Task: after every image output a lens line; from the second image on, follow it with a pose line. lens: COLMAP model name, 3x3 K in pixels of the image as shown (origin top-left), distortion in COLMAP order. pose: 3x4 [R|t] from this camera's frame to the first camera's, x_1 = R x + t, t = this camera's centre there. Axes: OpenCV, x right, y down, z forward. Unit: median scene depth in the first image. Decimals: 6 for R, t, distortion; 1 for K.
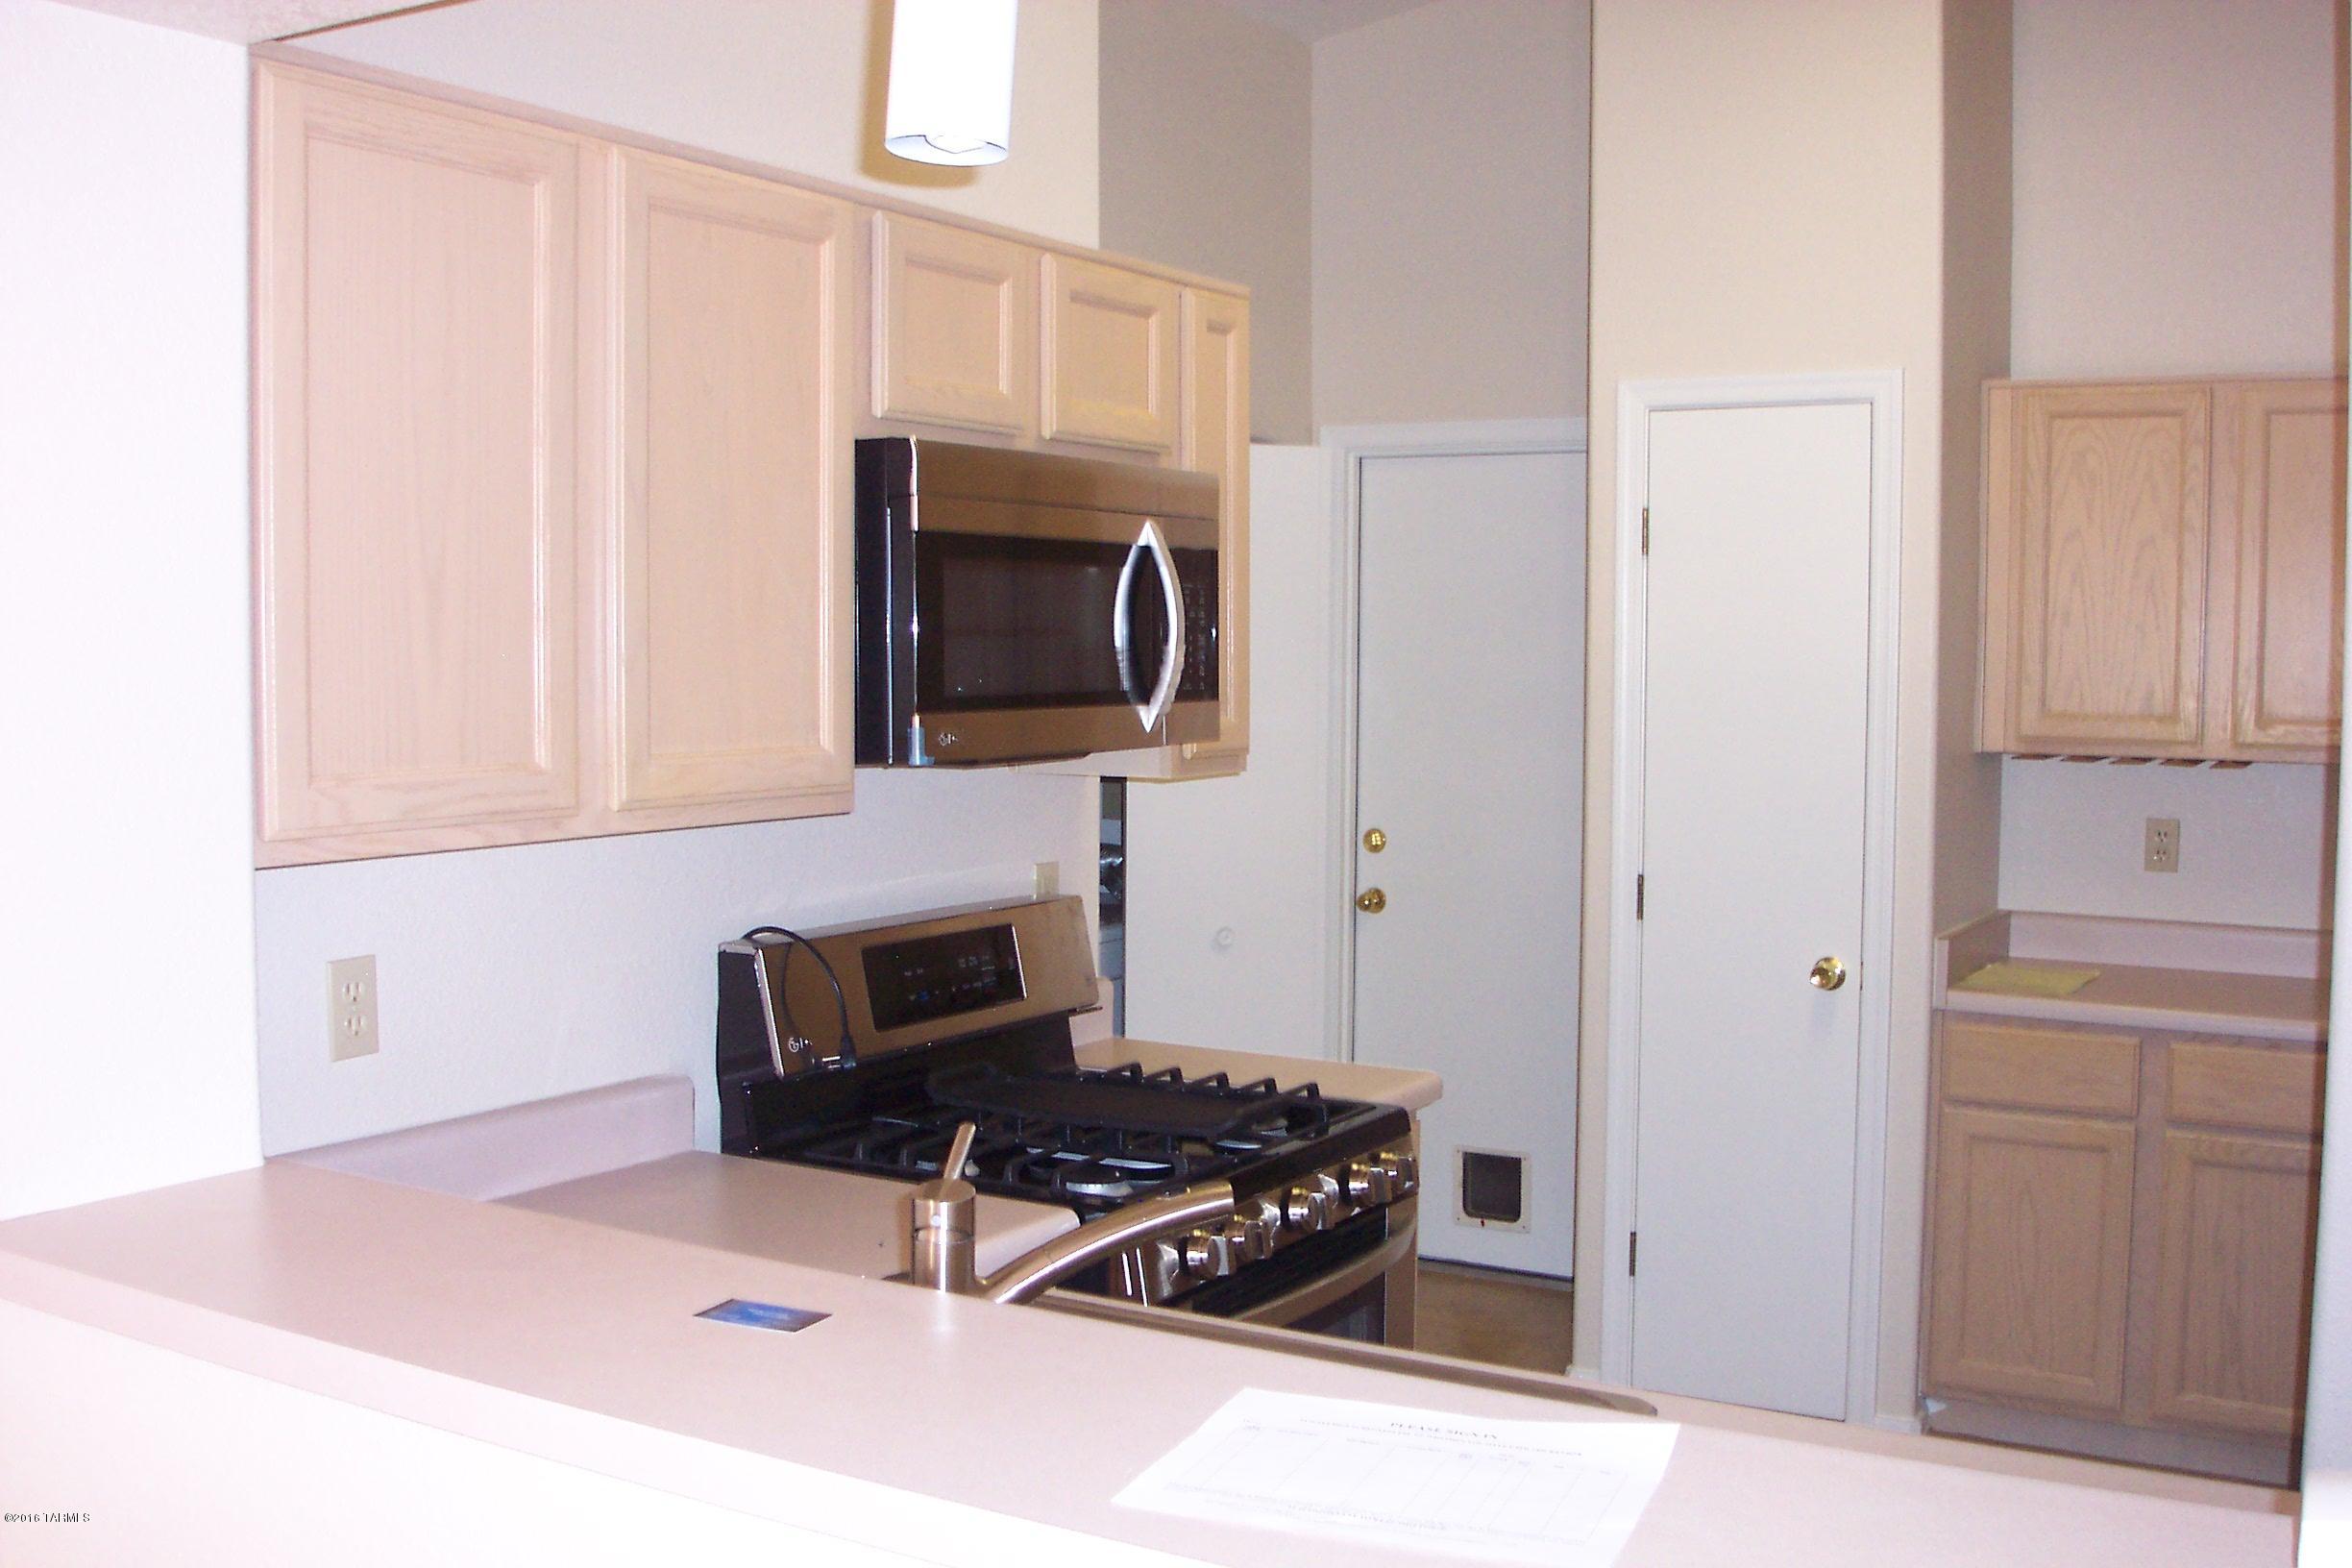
lens RADIAL K [[2332.0, 0, 1170.0], [0, 2332.0, 803.6], [0, 0, 1]] dist [-0.125749, 0.017472]
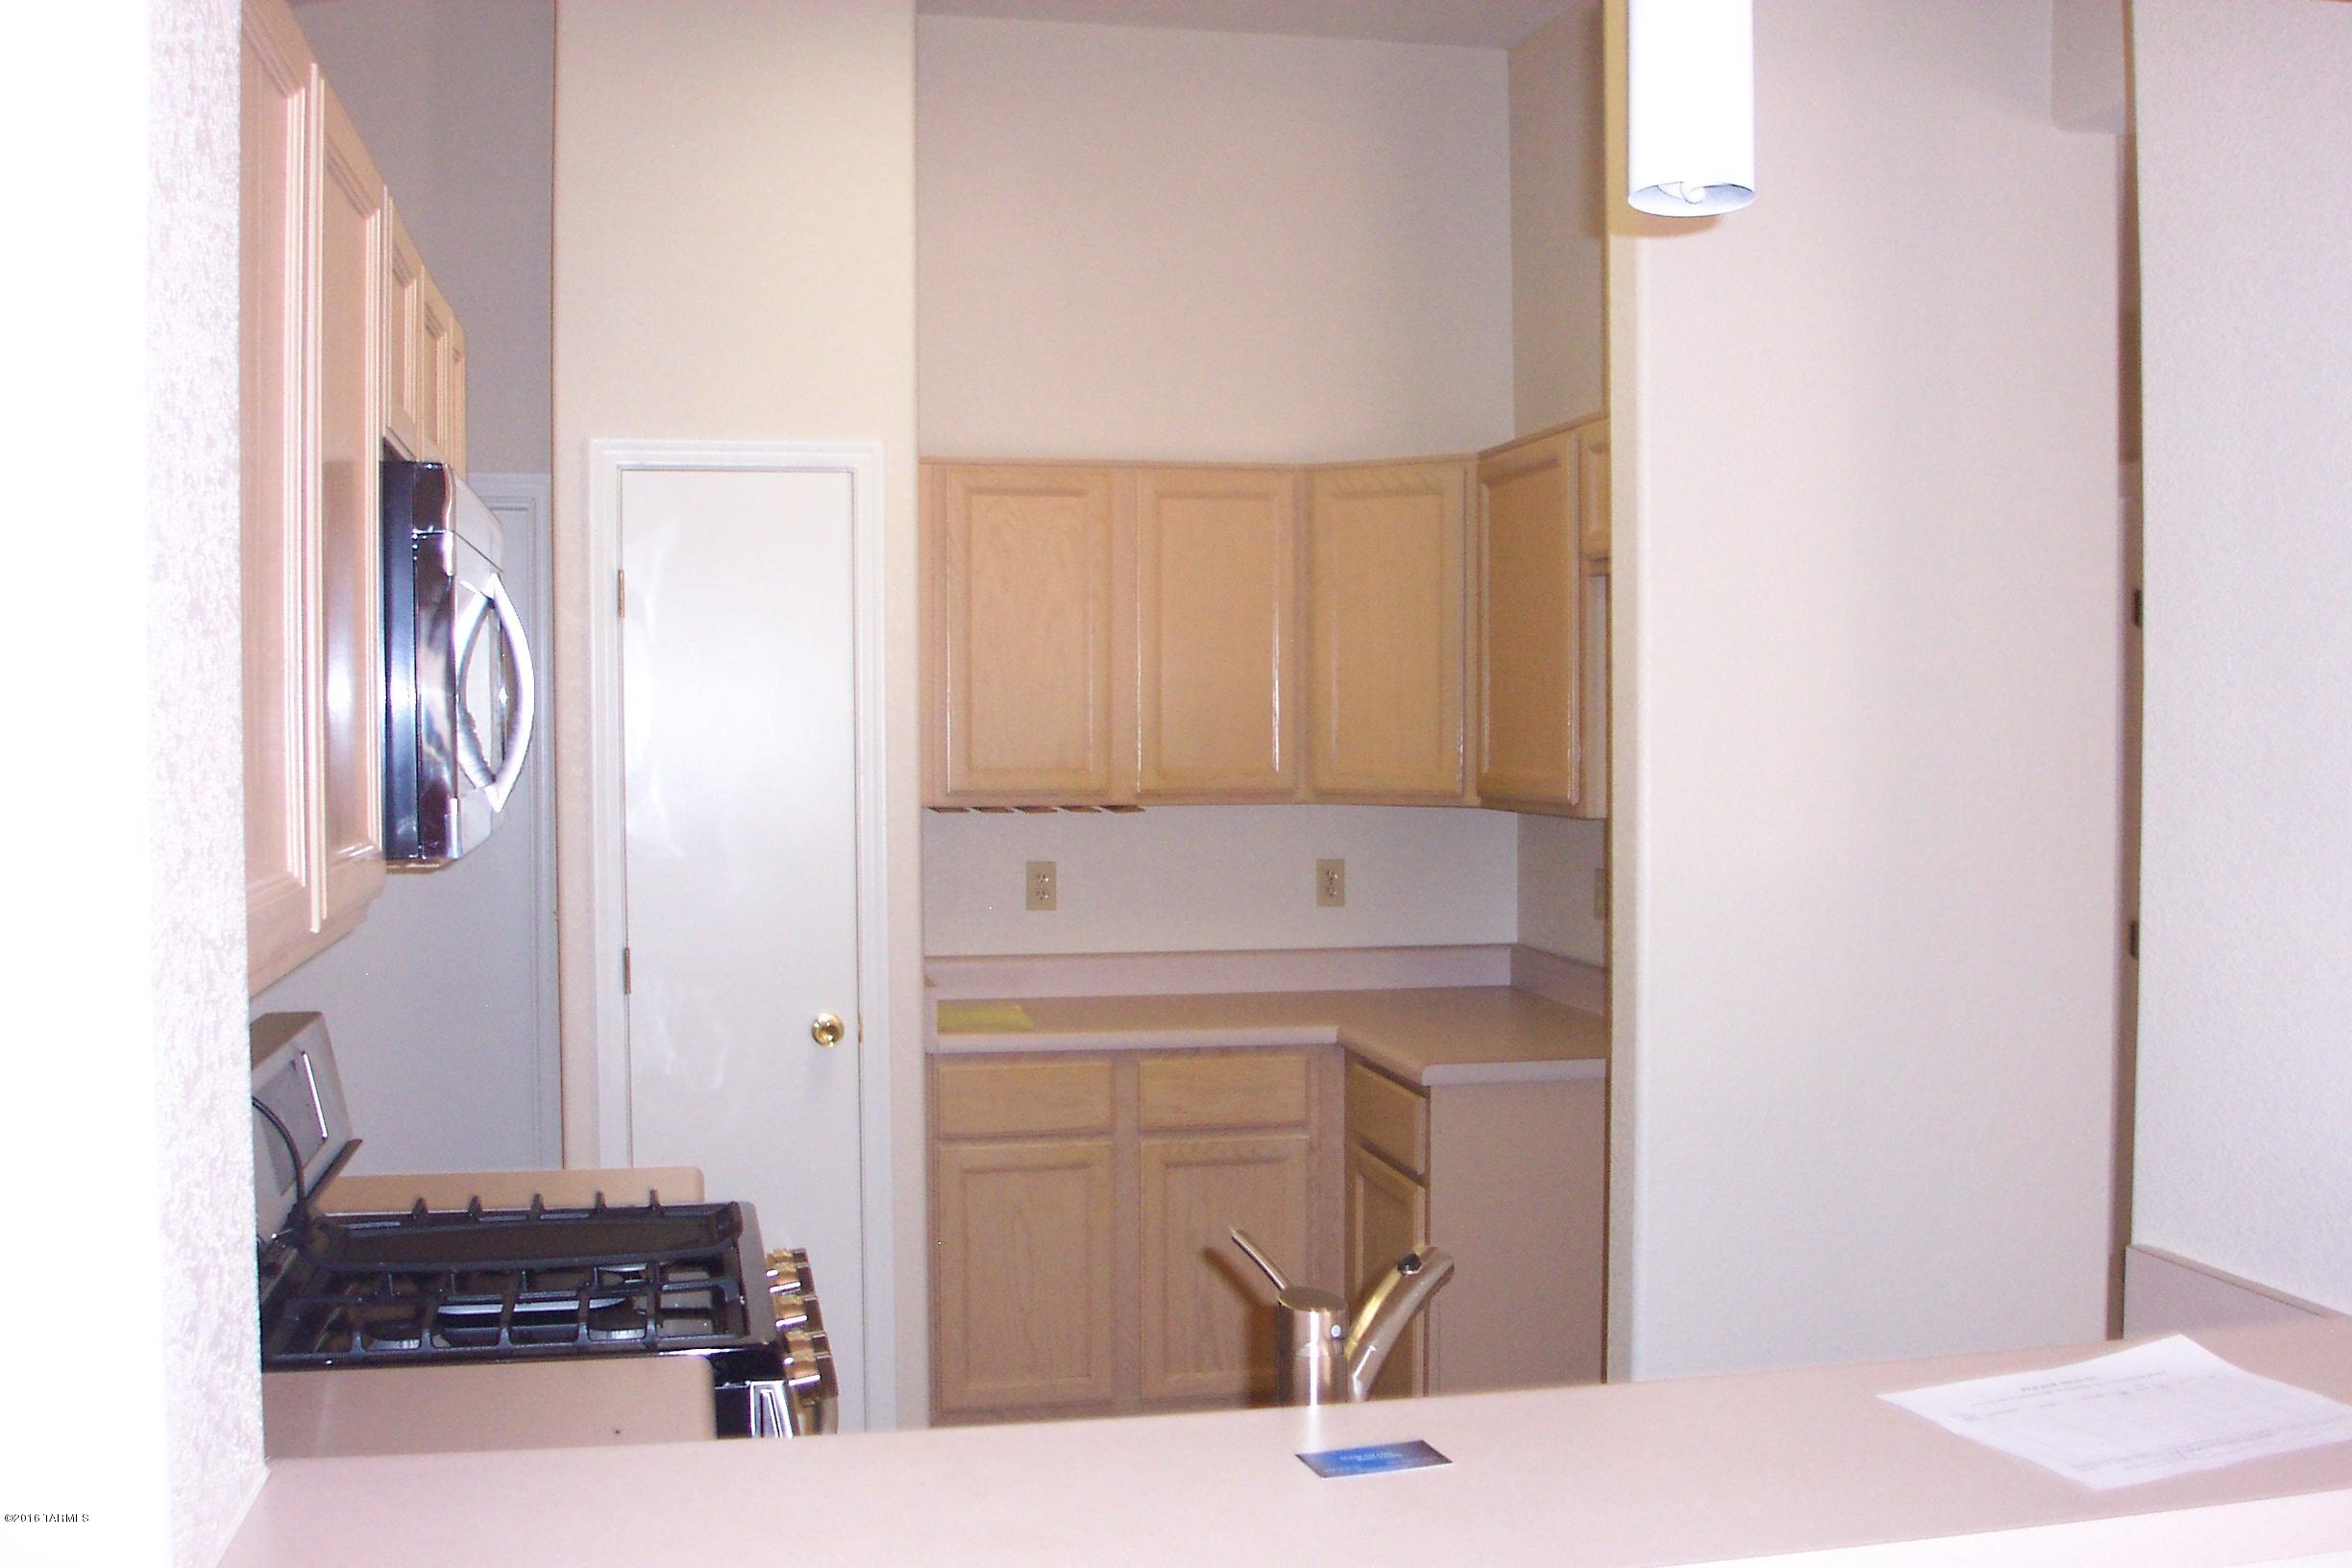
lens RADIAL K [[2332.0, 0, 1170.0], [0, 2332.0, 803.6], [0, 0, 1]] dist [-0.125749, 0.017472]
pose [[0.736862, -0.035122, 0.675131, -0.301337], [0.054833, 0.998464, -0.007905, -0.009819], [-0.673816, 0.042844, 0.737656, 0.142280]]
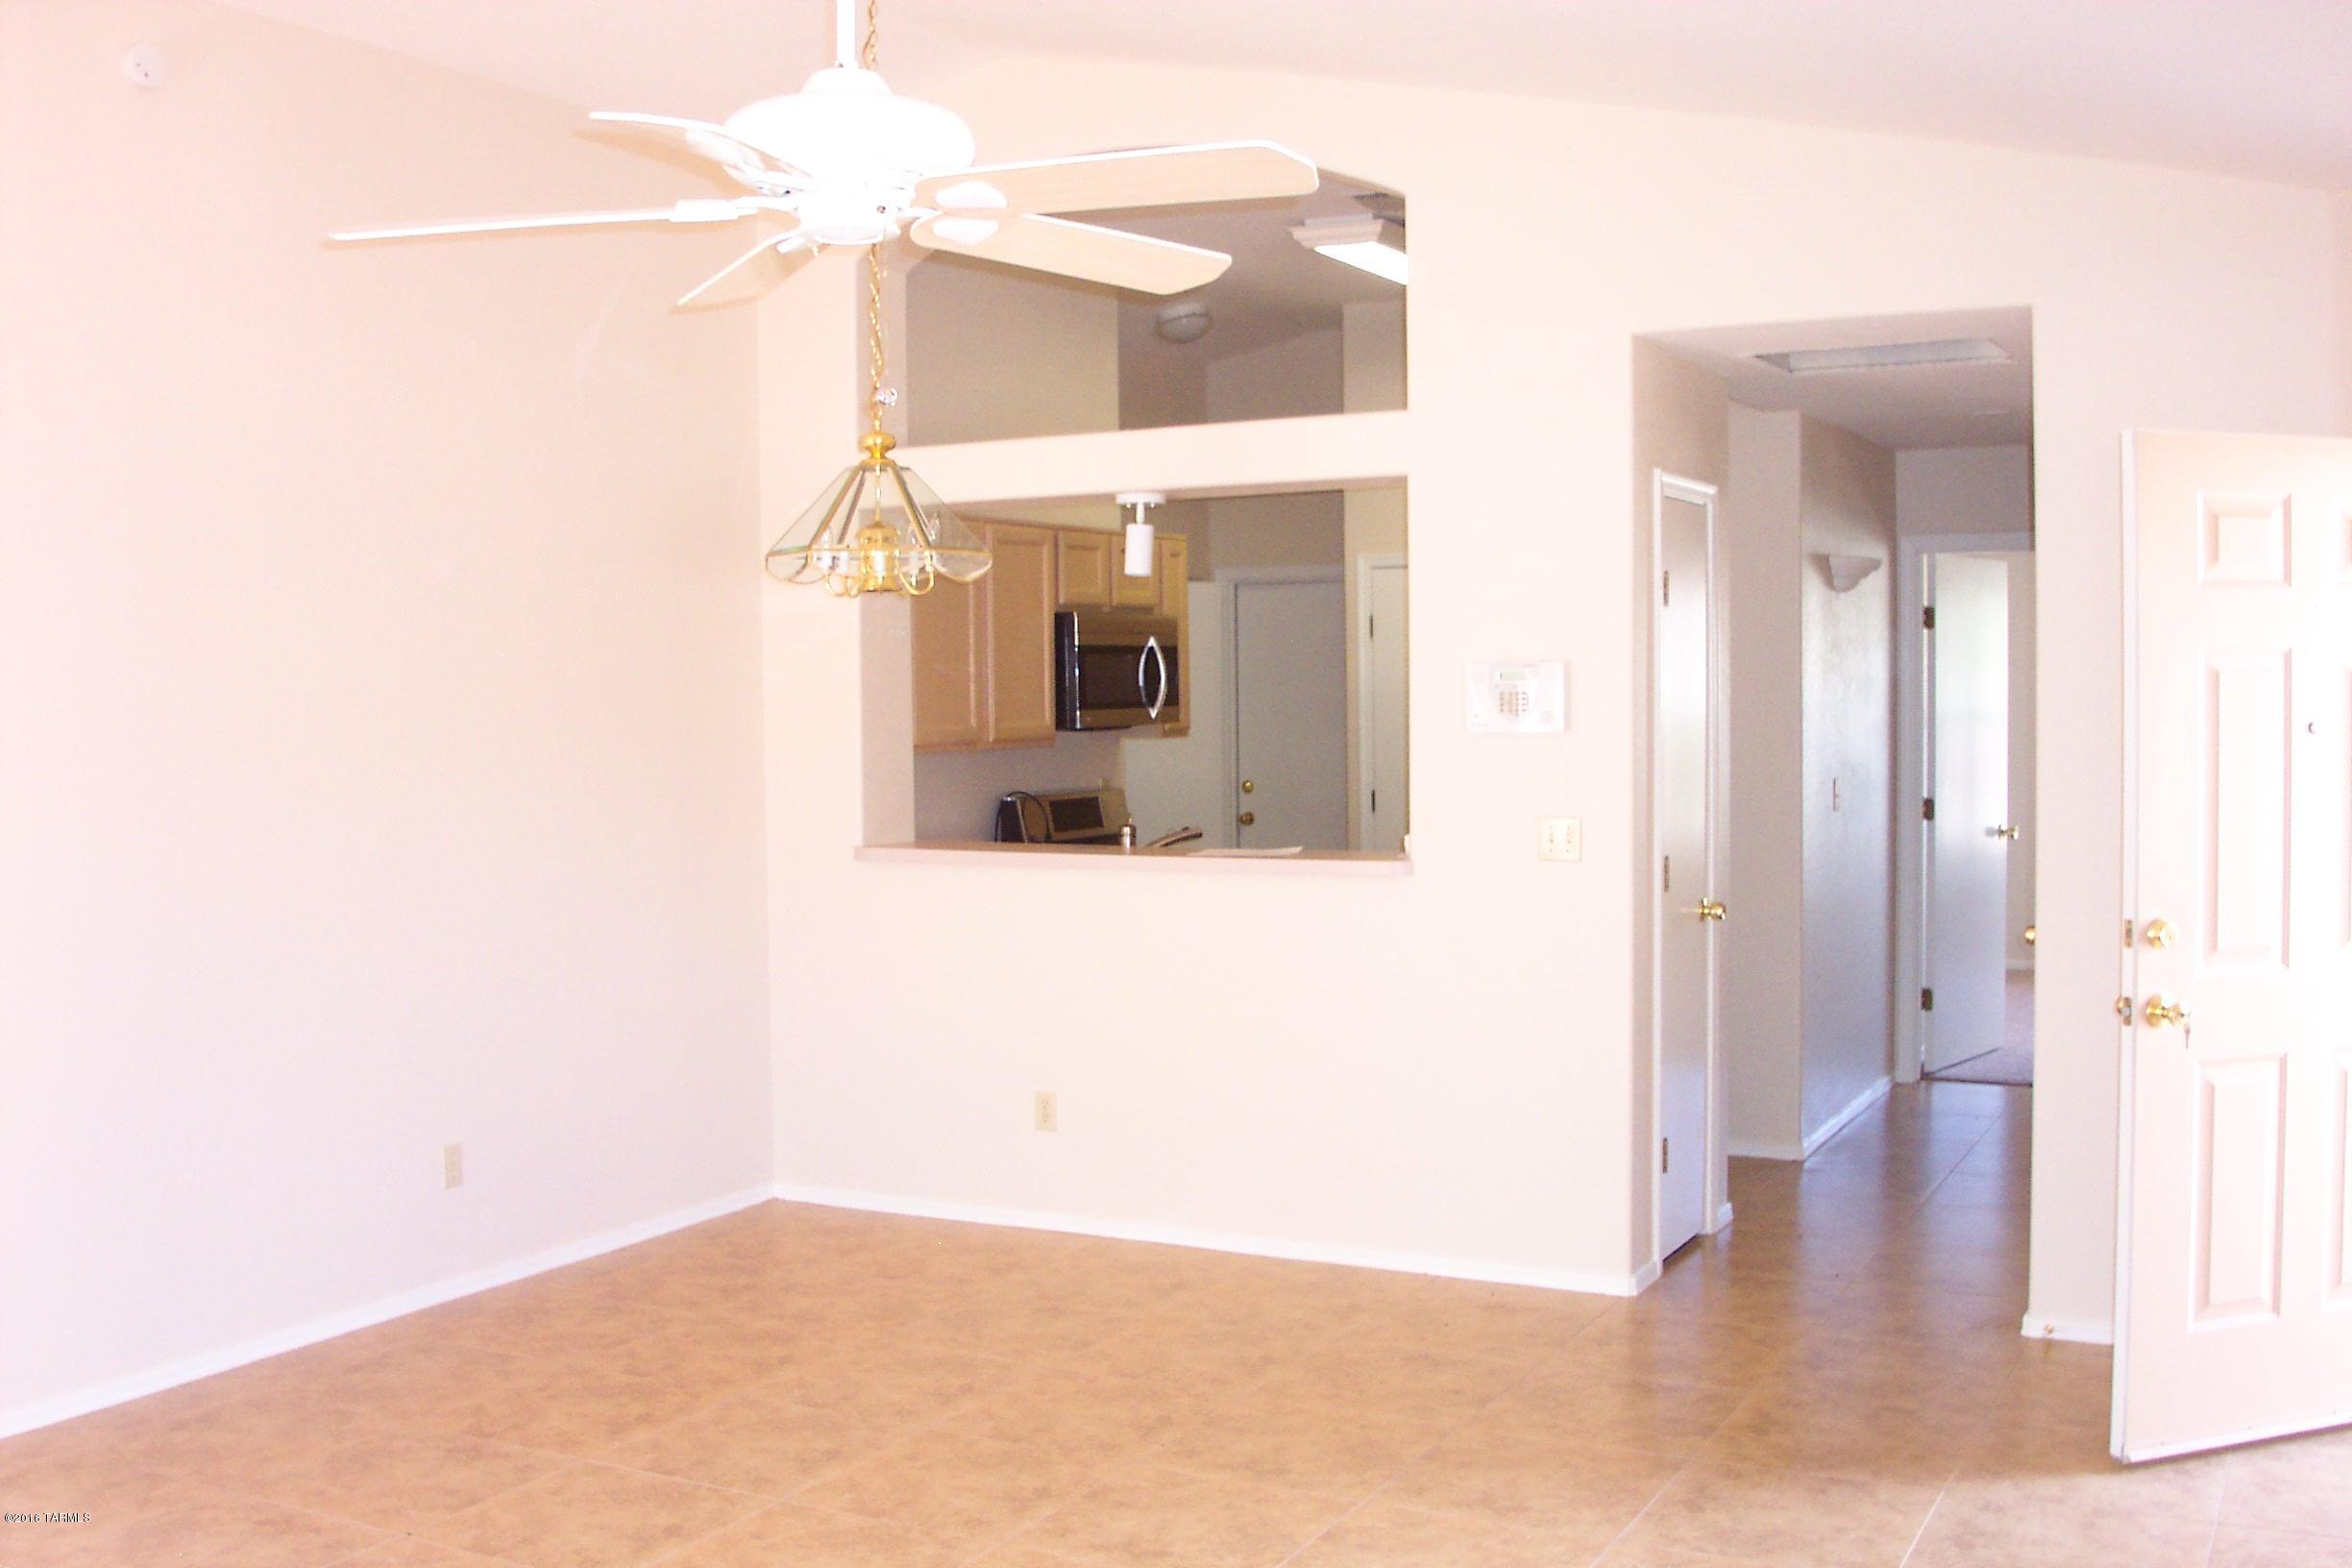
lens RADIAL K [[2332.0, 0, 1170.0], [0, 2332.0, 803.6], [0, 0, 1]] dist [-0.125749, 0.017472]
pose [[0.998719, -0.020181, 0.046398, -0.083958], [0.020919, 0.999661, -0.015487, 0.077610], [-0.046070, 0.016438, 0.998803, -1.178541]]
